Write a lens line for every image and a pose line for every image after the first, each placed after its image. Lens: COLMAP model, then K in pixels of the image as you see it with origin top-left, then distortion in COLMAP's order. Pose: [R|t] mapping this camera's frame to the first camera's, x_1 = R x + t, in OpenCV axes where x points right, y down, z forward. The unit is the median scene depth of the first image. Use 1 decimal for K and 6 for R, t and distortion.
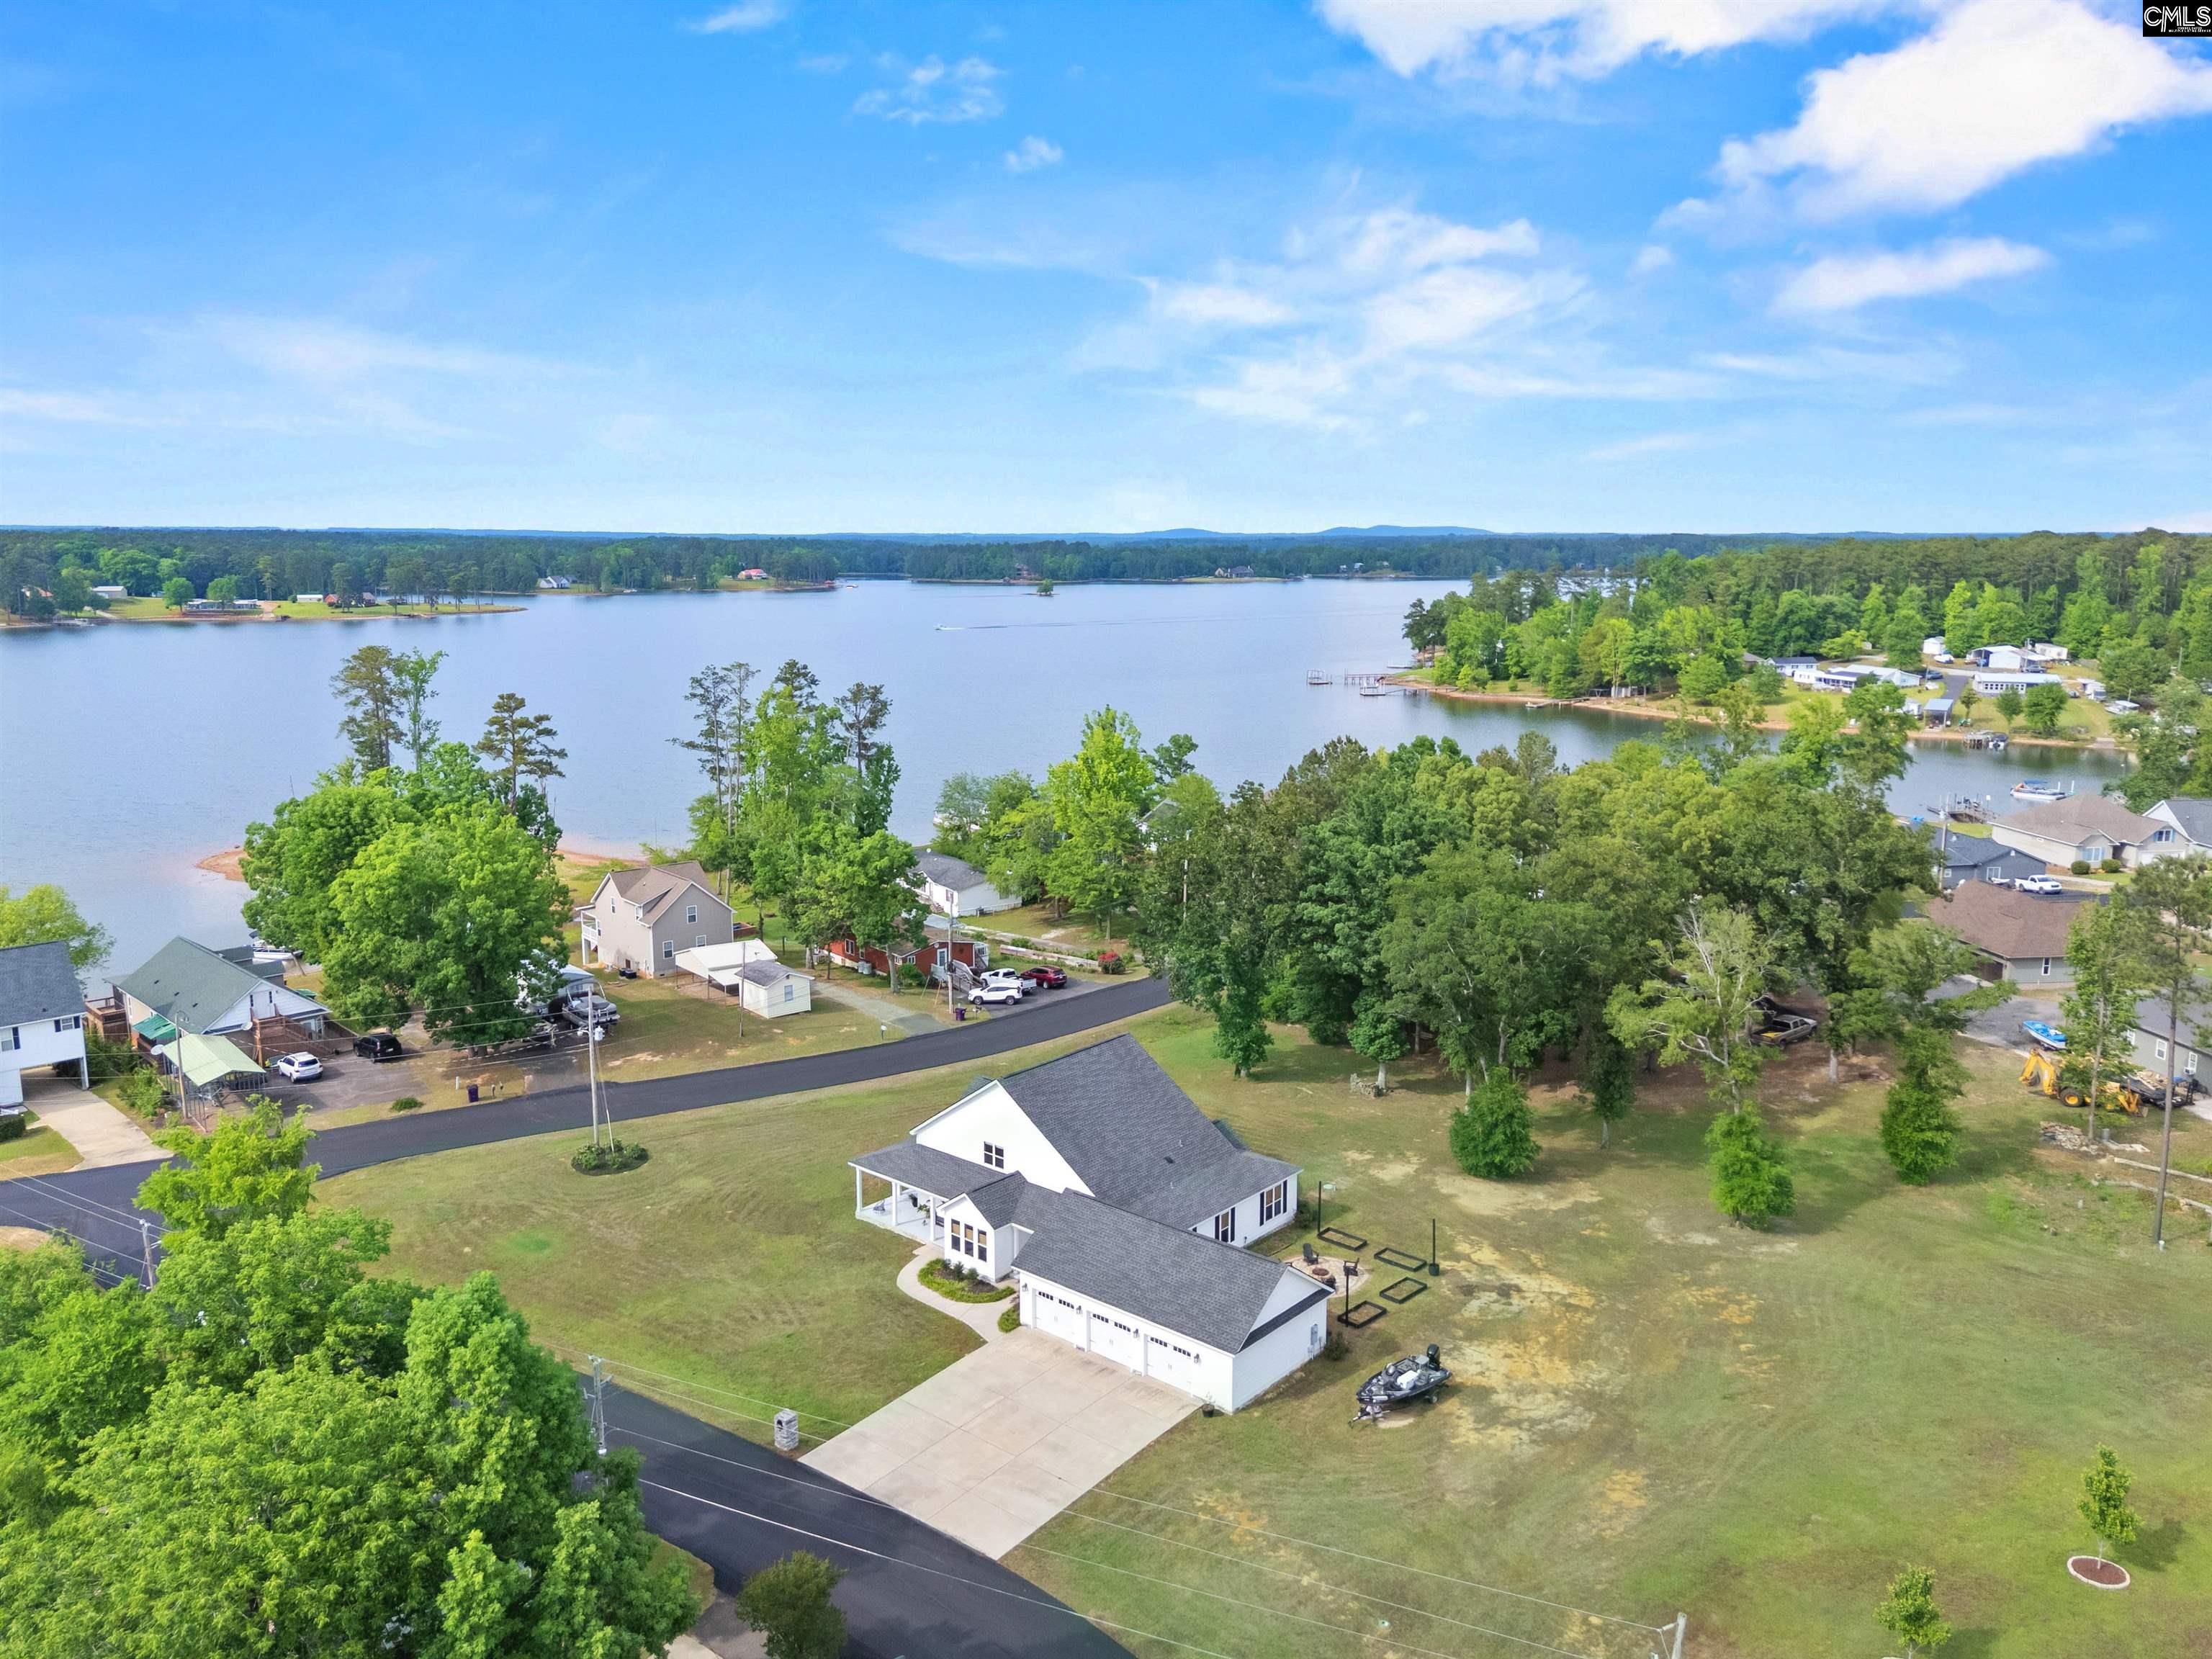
lens RADIAL K [[1621.2, 0, 1100.2], [0, 1621.2, 838.8], [0, 0, 1]] dist [0.073839, -0.070292]
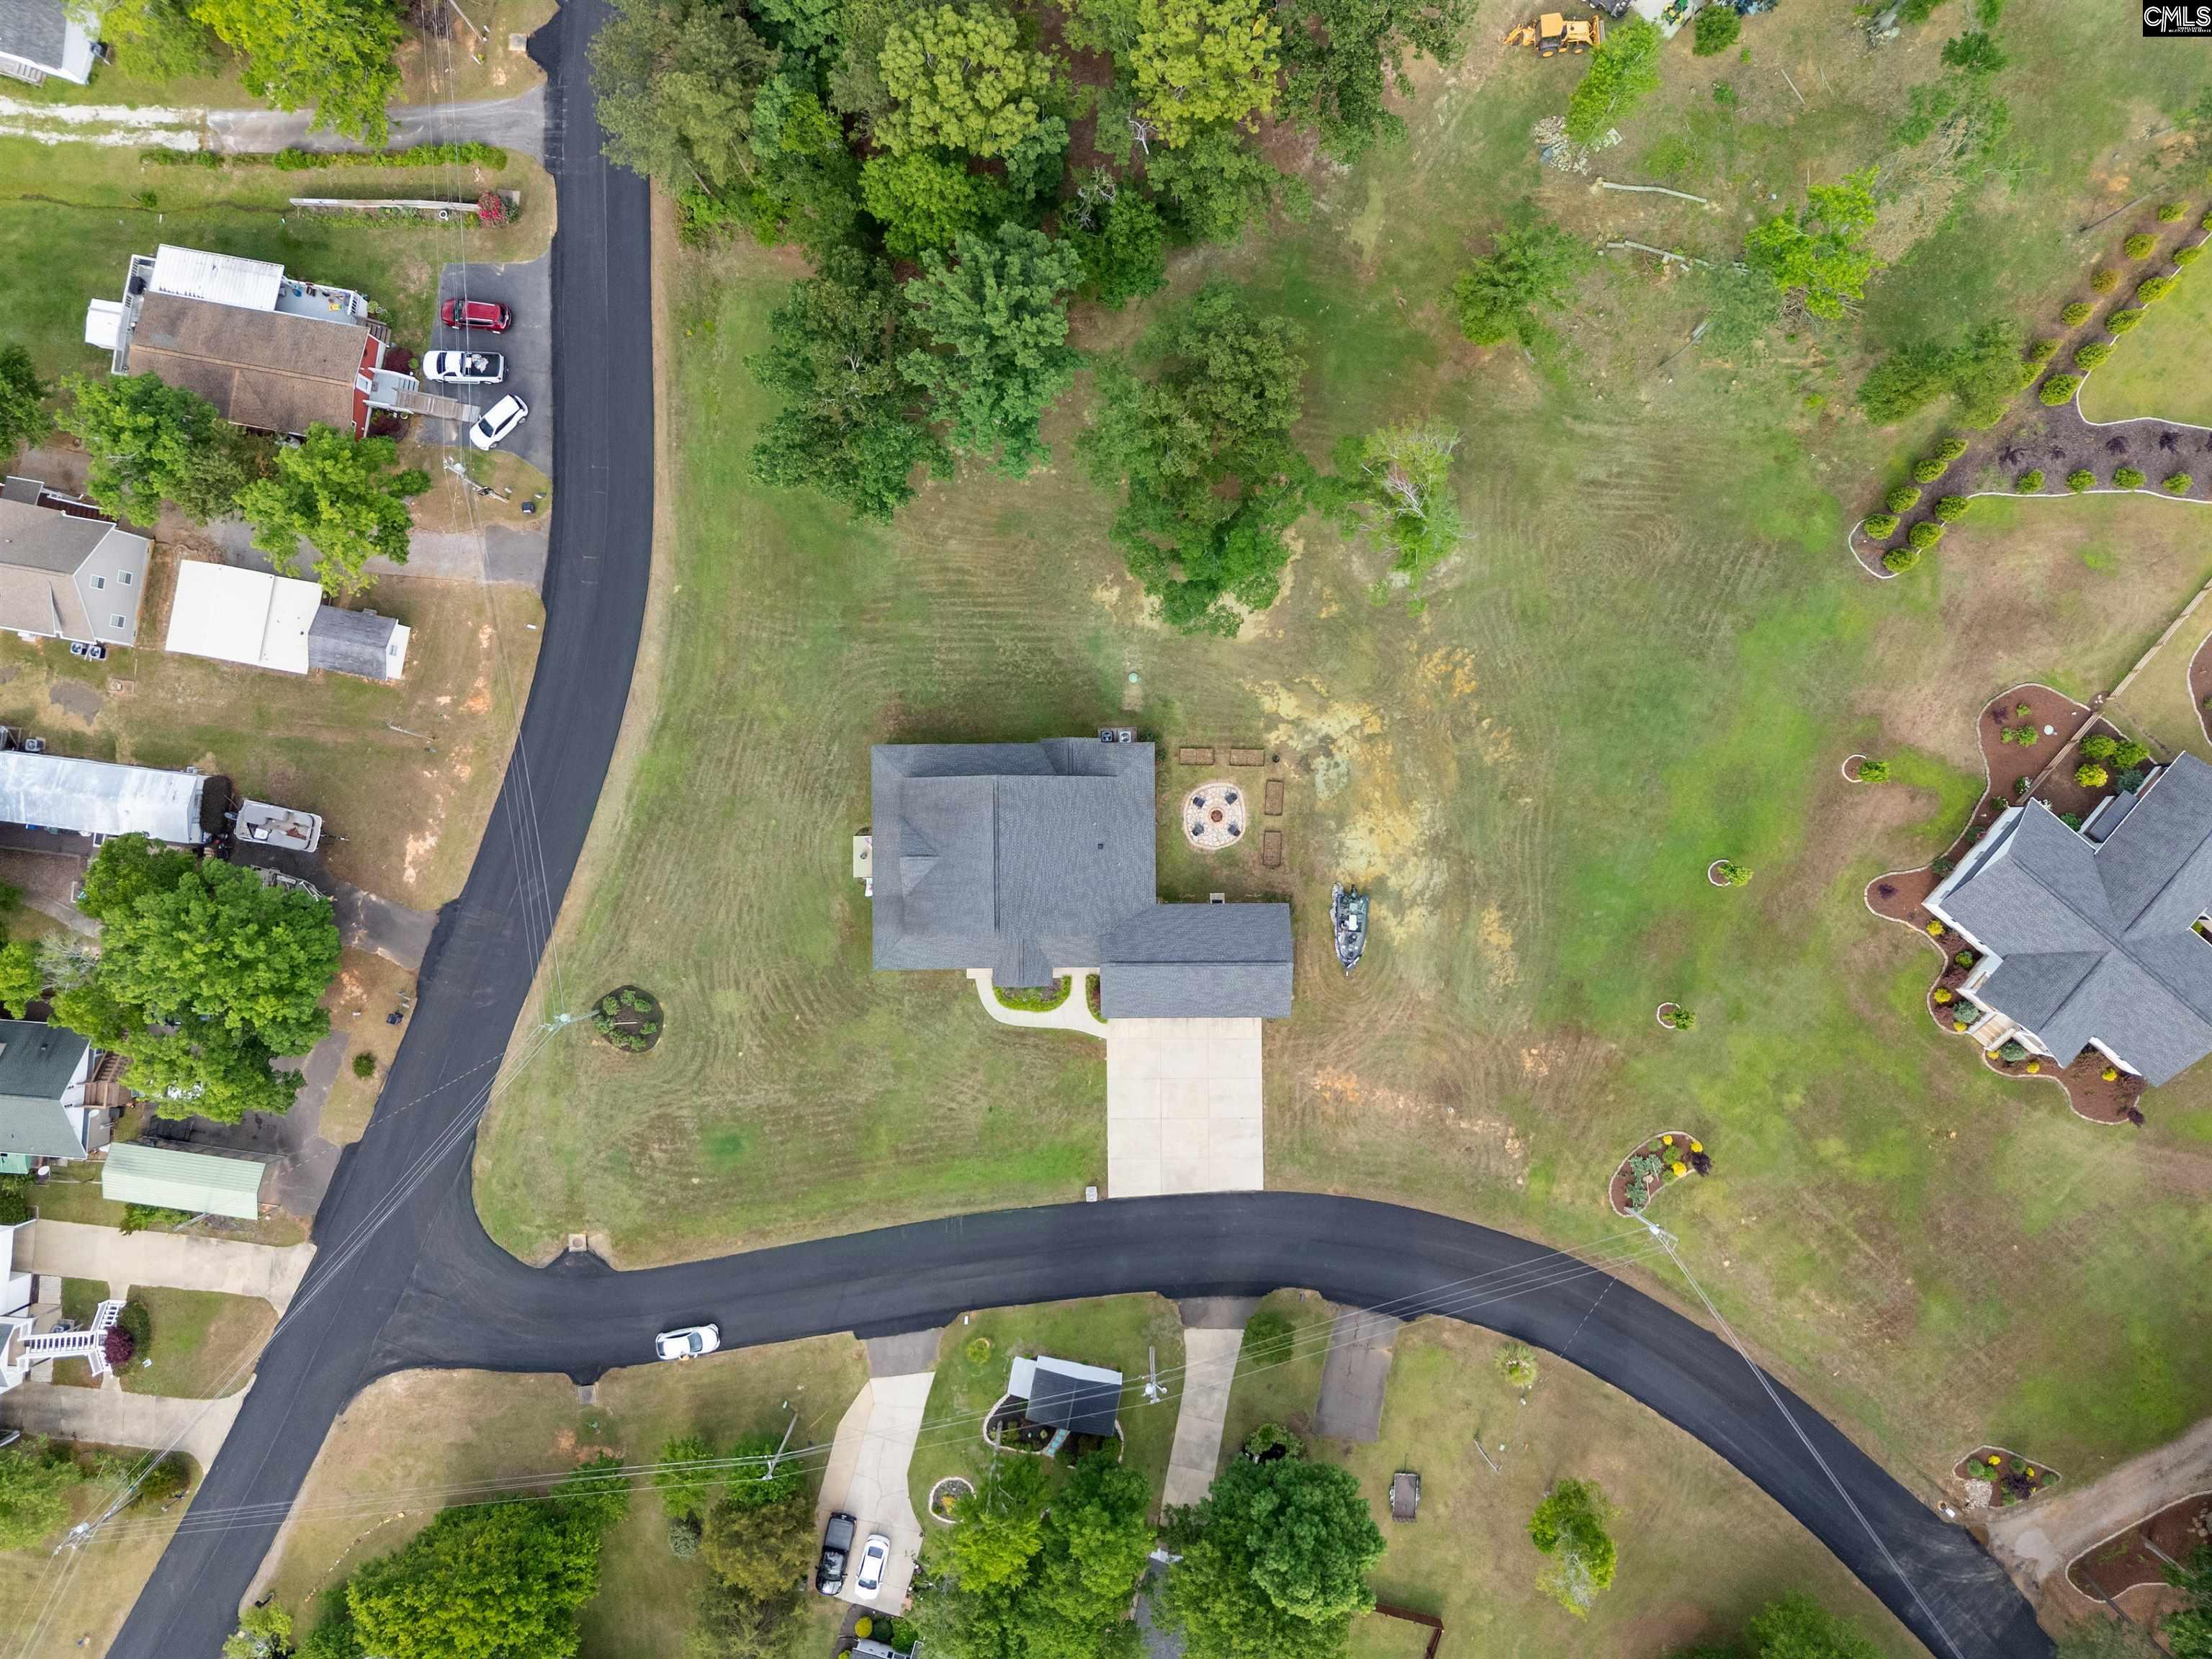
lens RADIAL K [[1621.2, 0, 1100.2], [0, 1621.2, 838.8], [0, 0, 1]] dist [0.073839, -0.070292]
pose [[0.750187, -0.660944, -0.019279, 0.069548], [0.146398, 0.137591, 0.979610, -1.034283], [-0.644815, -0.737714, 0.199981, 0.723258]]
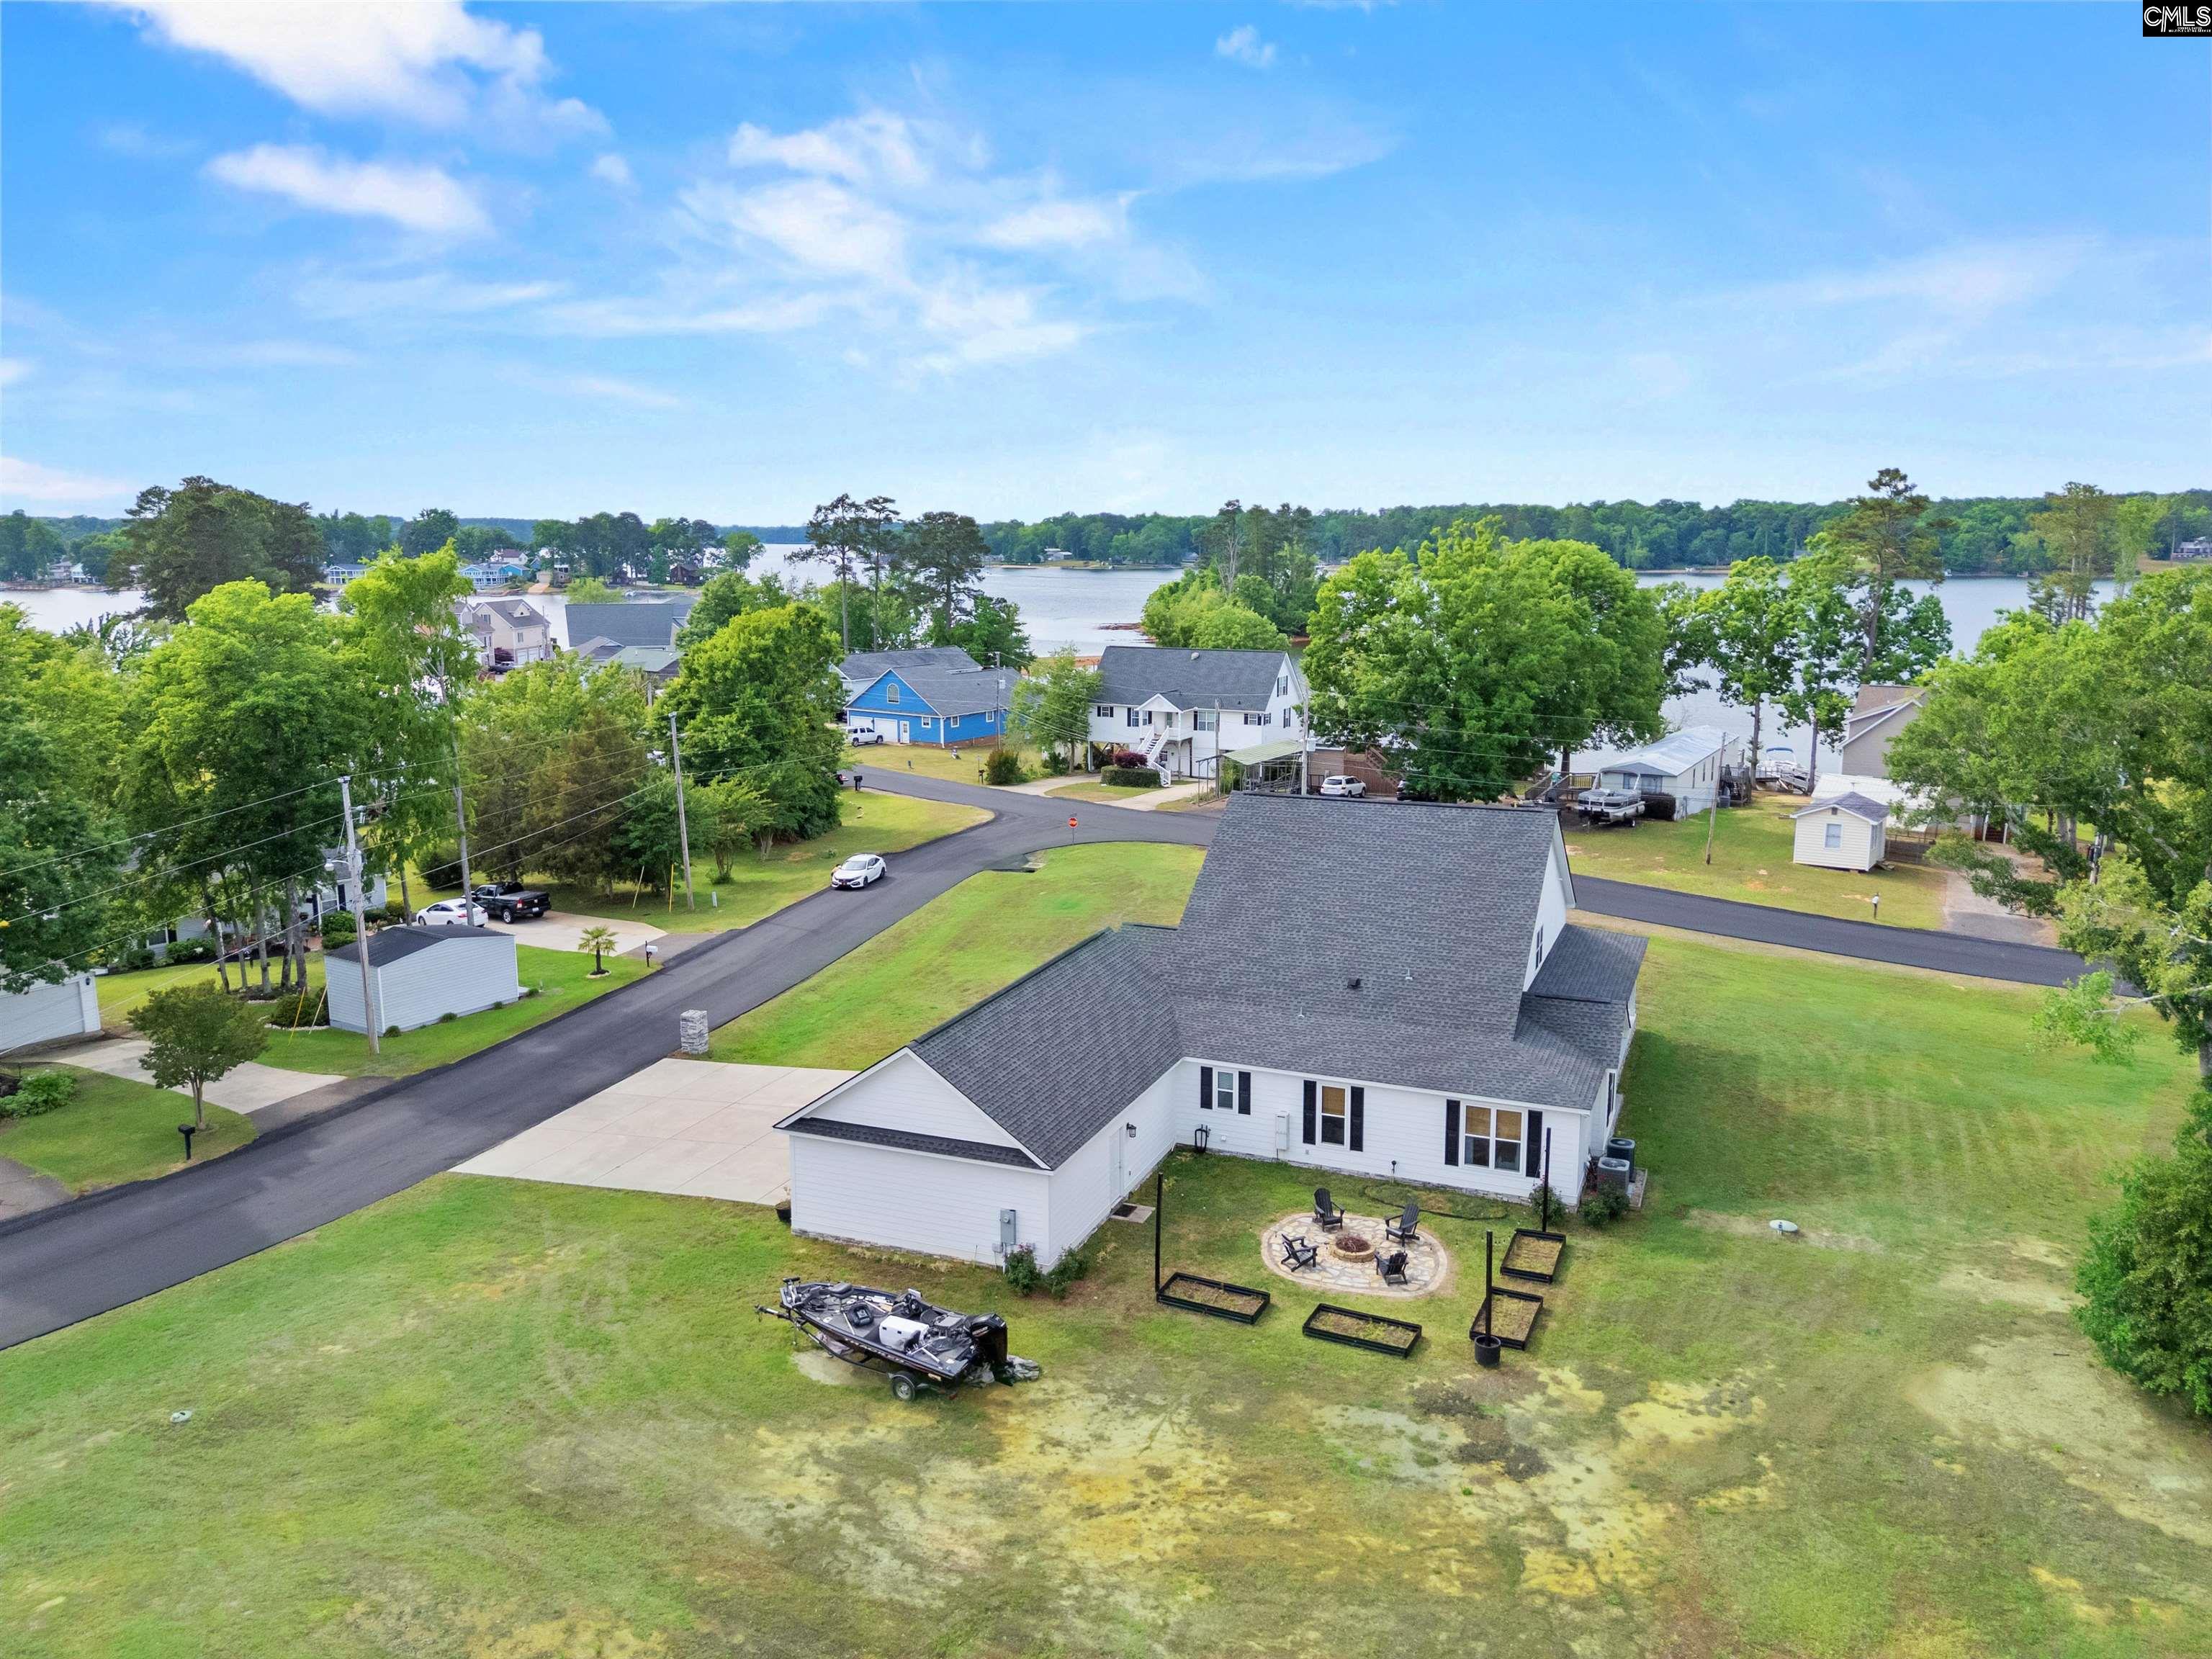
lens RADIAL K [[1623.3, 0, 1100.0], [0, 1623.3, 828.2], [0, 0, 1]] dist [0.075575, -0.067171]
pose [[0.313620, 0.170915, -0.934040, 0.518338], [-0.170392, 0.977830, 0.121716, 0.088235], [0.934135, 0.120981, 0.335790, 0.697949]]
